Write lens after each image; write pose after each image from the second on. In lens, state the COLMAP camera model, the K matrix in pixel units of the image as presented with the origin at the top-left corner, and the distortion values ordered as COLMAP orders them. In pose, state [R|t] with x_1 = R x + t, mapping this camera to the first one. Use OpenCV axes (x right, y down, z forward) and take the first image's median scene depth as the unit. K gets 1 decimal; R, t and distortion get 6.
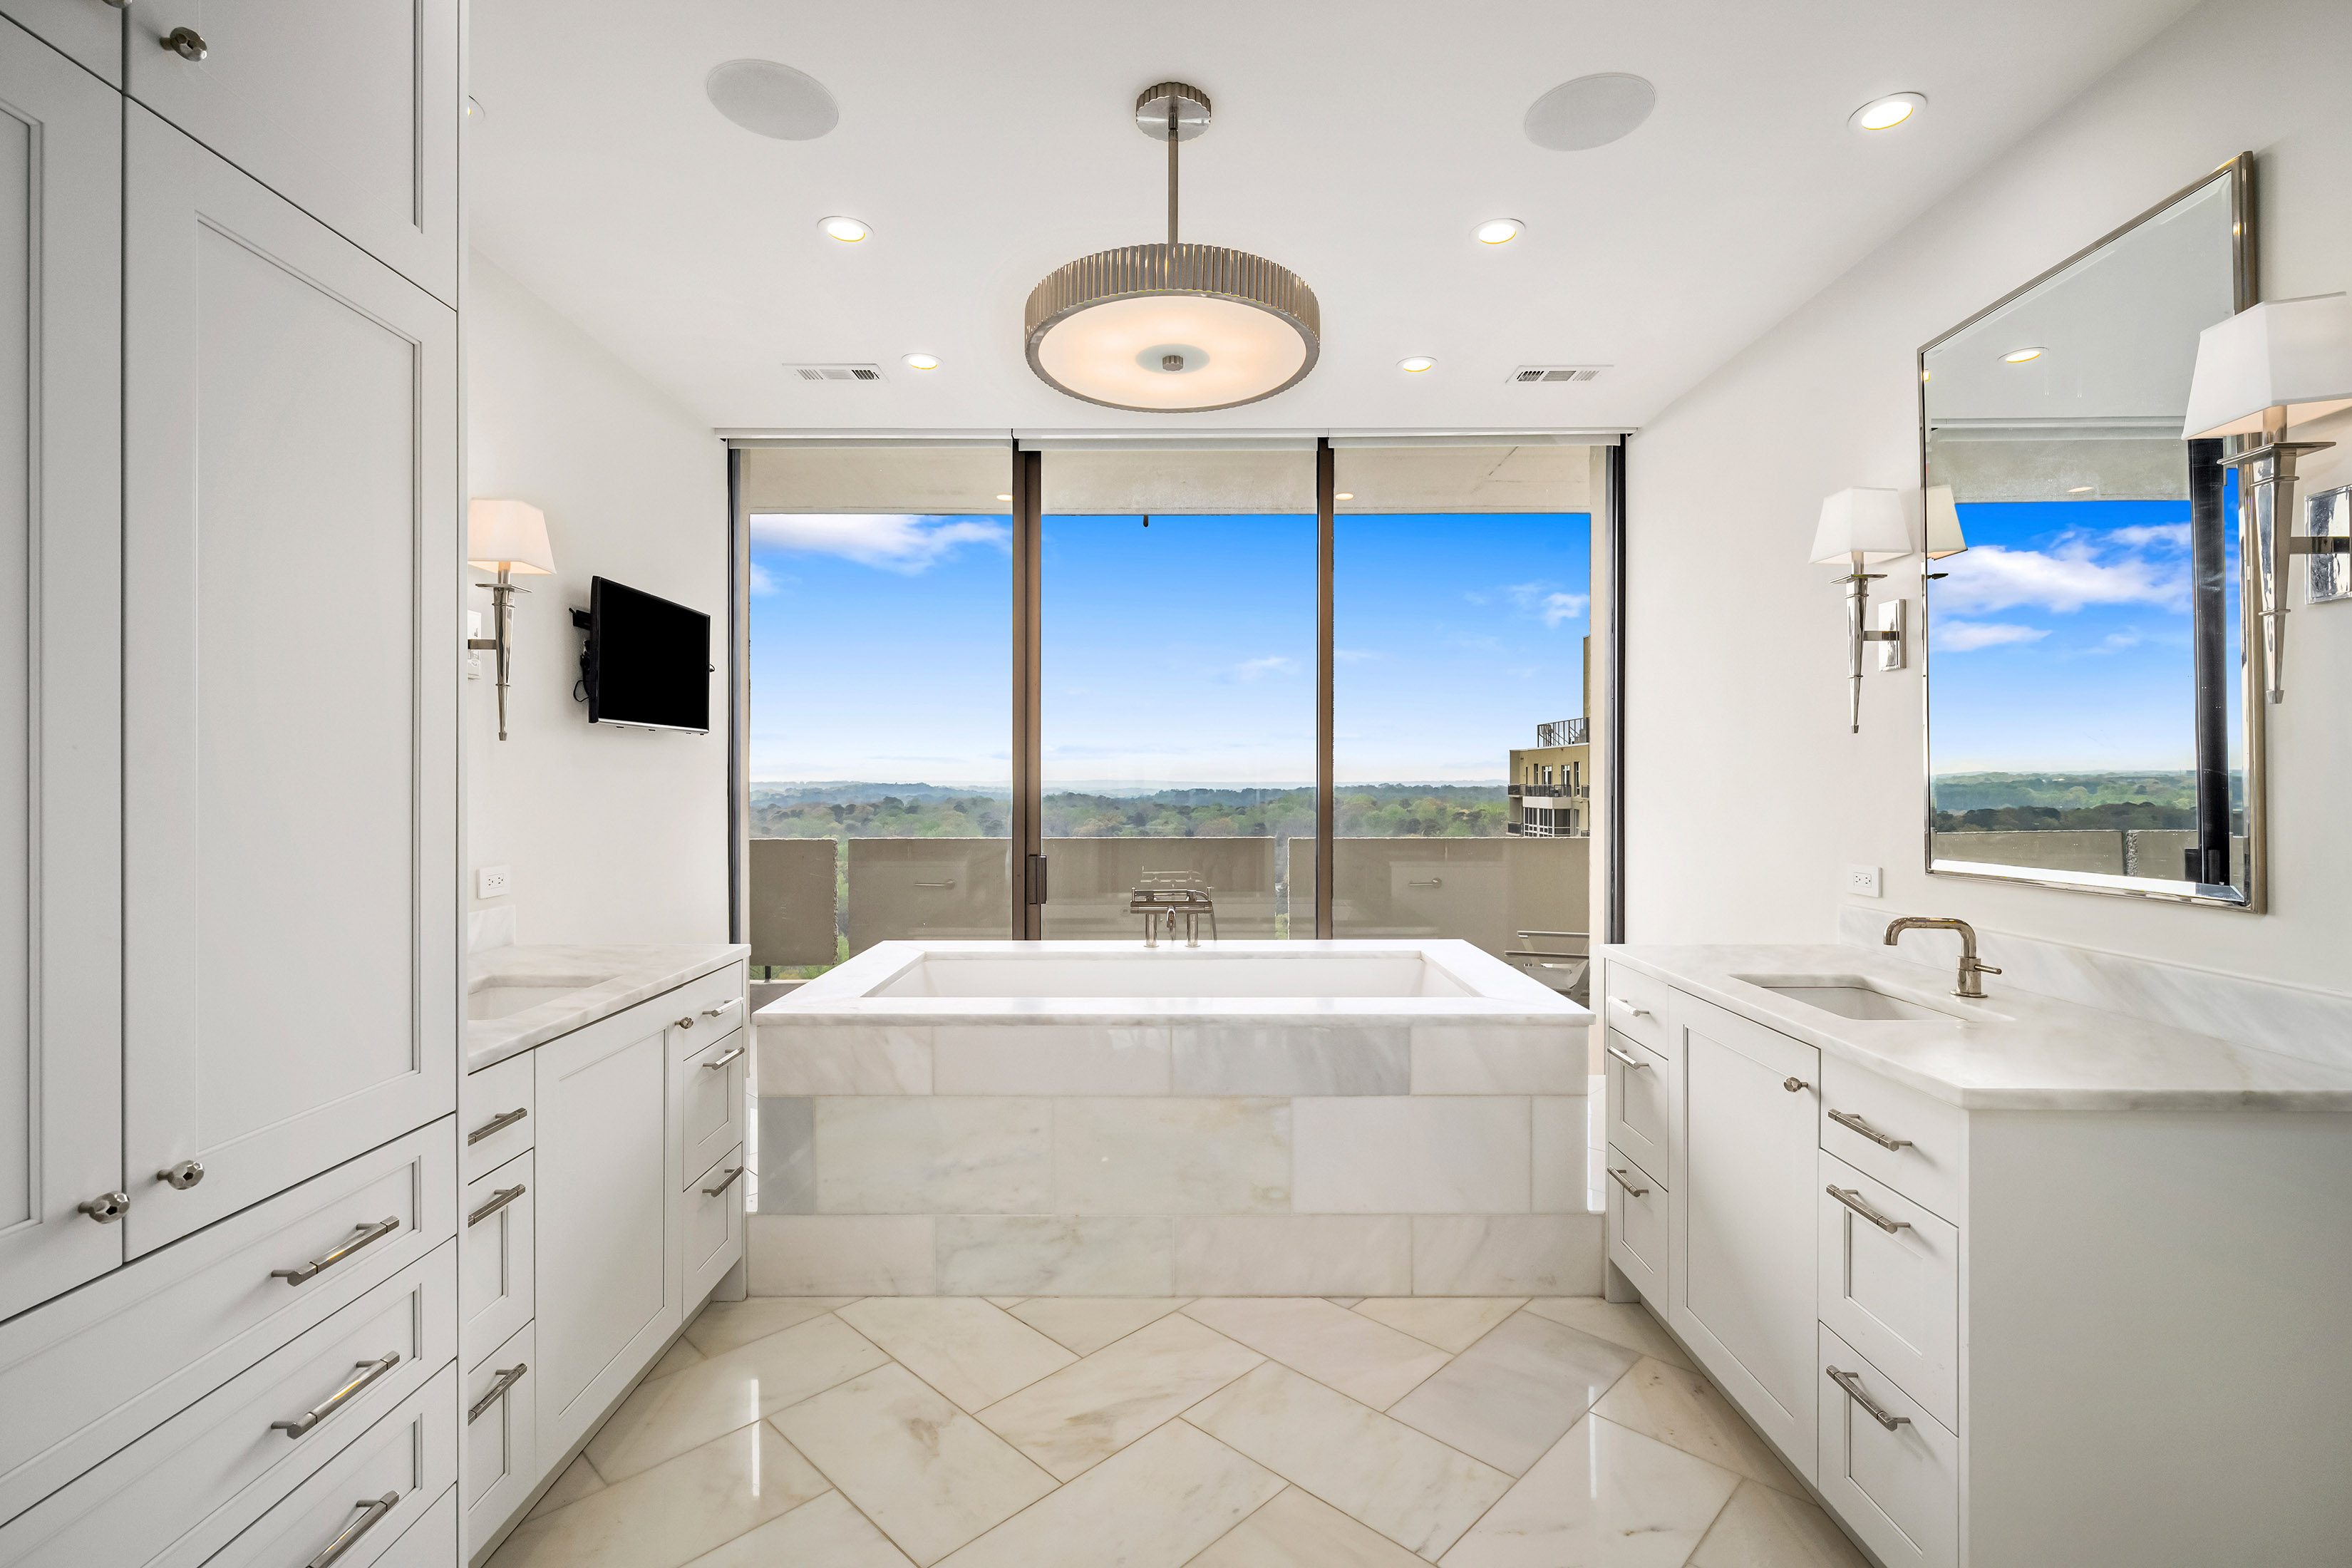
lens RADIAL K [[1060.5, 0, 1167.0], [0, 1060.5, 775.8], [0, 0, 1]] dist [0.011947, -0.000087]
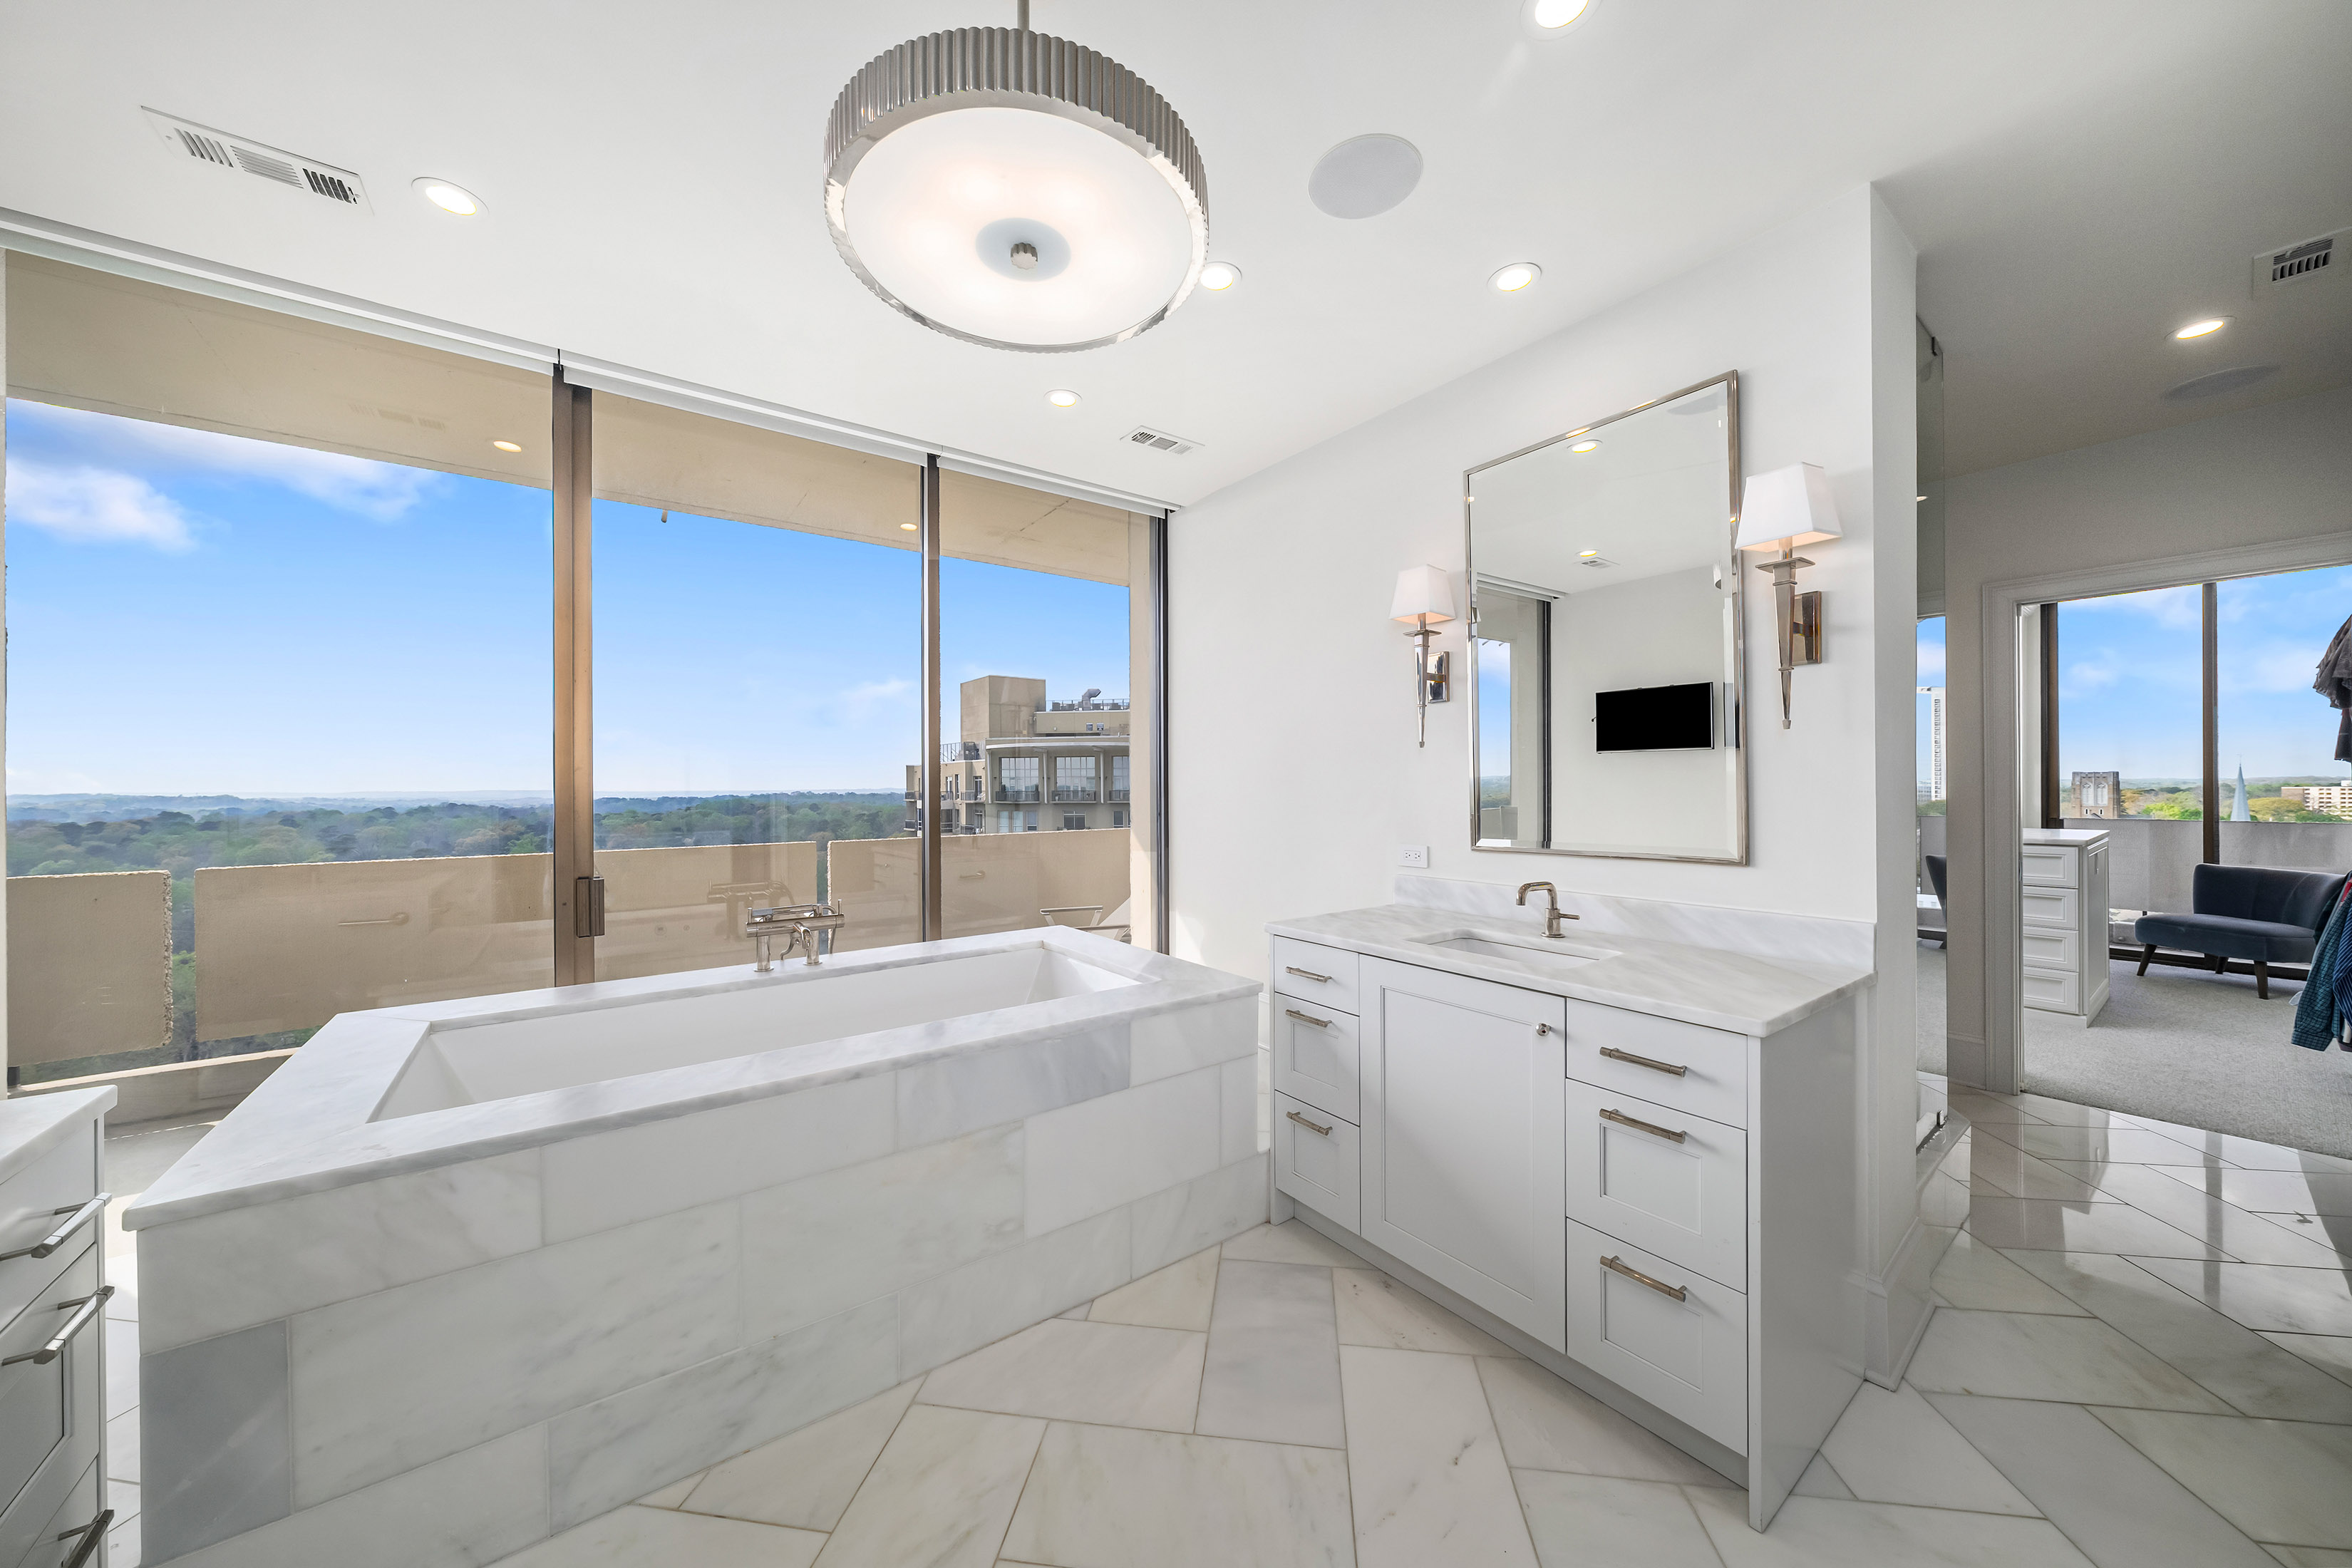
lens RADIAL K [[805.4, 0, 1169.3], [0, 805.4, 784.4], [0, 0, 1]] dist [0.000111, 0.000144]
pose [[0.803813, -0.002870, 0.594875, -0.205028], [0.003221, 0.999995, 0.000473, 0.004920], [-0.594874, 0.001536, 0.803818, 0.346953]]
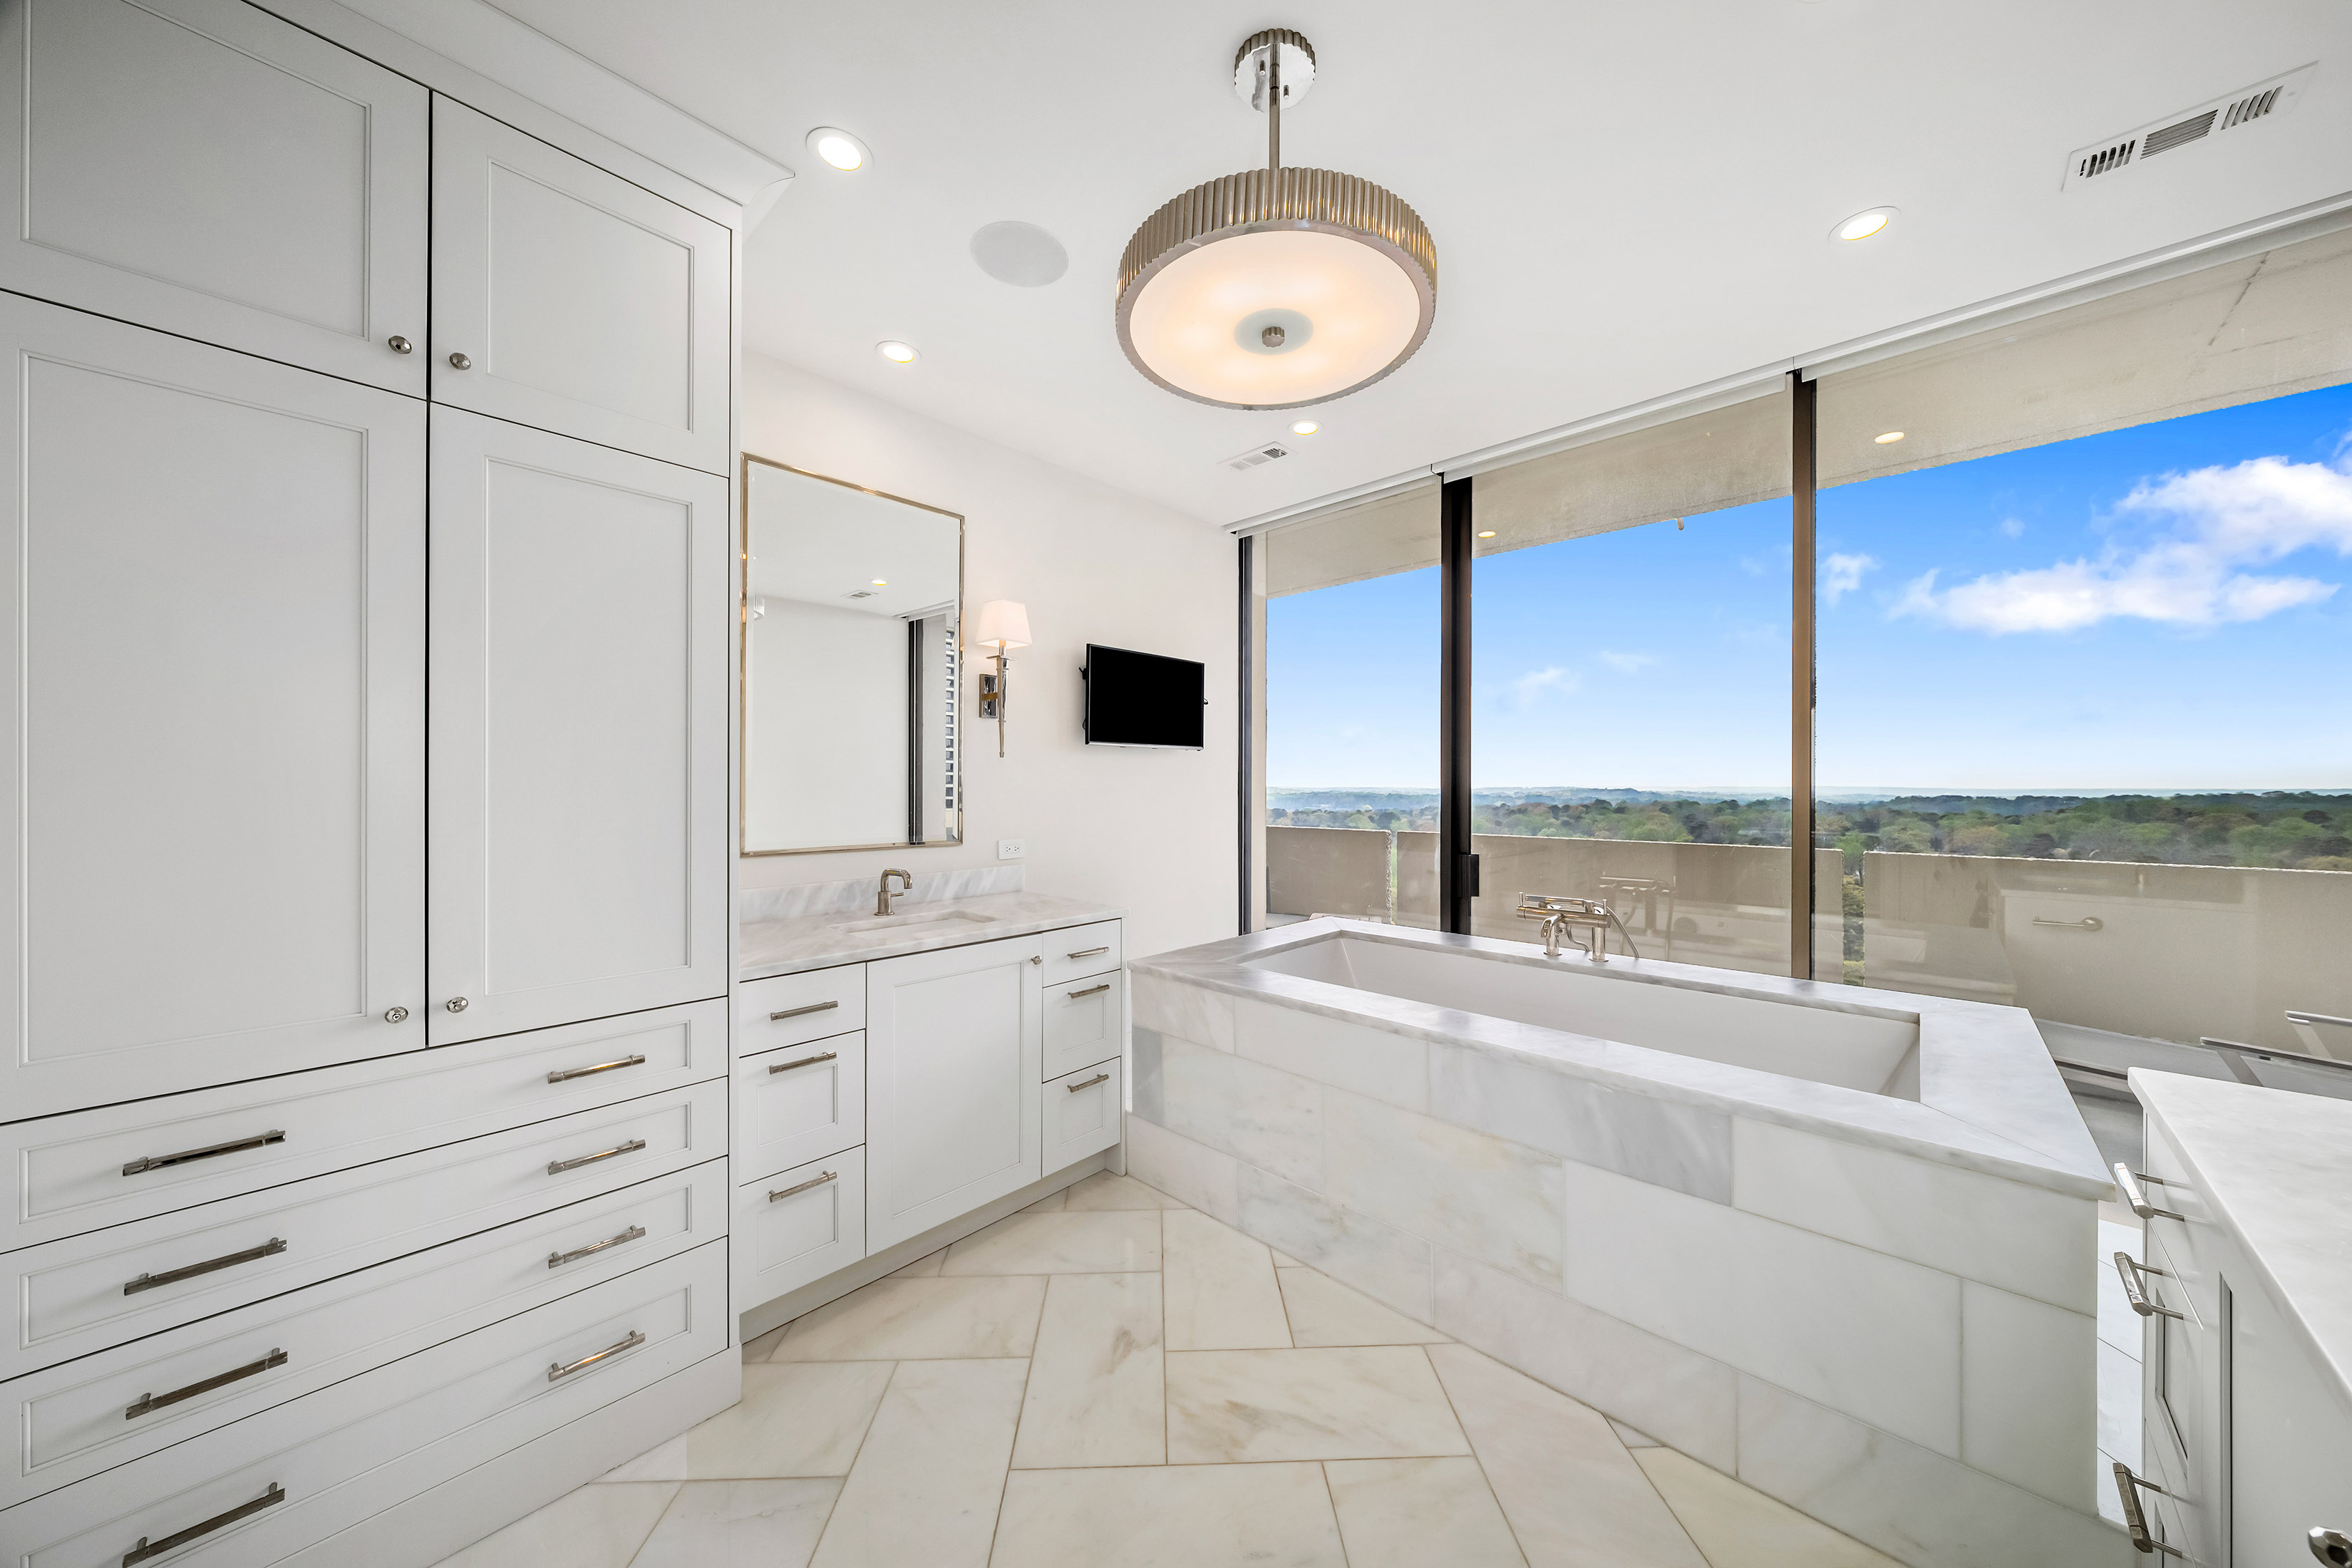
lens RADIAL K [[782.1, 0, 1179.0], [0, 782.1, 782.0], [0, 0, 1]] dist [-0.000525, -0.000169]
pose [[0.732207, -0.001607, -0.681081, 0.317429], [0.001083, 0.999999, -0.001196, 0.003846], [0.681082, 0.000138, 0.732207, 0.337302]]
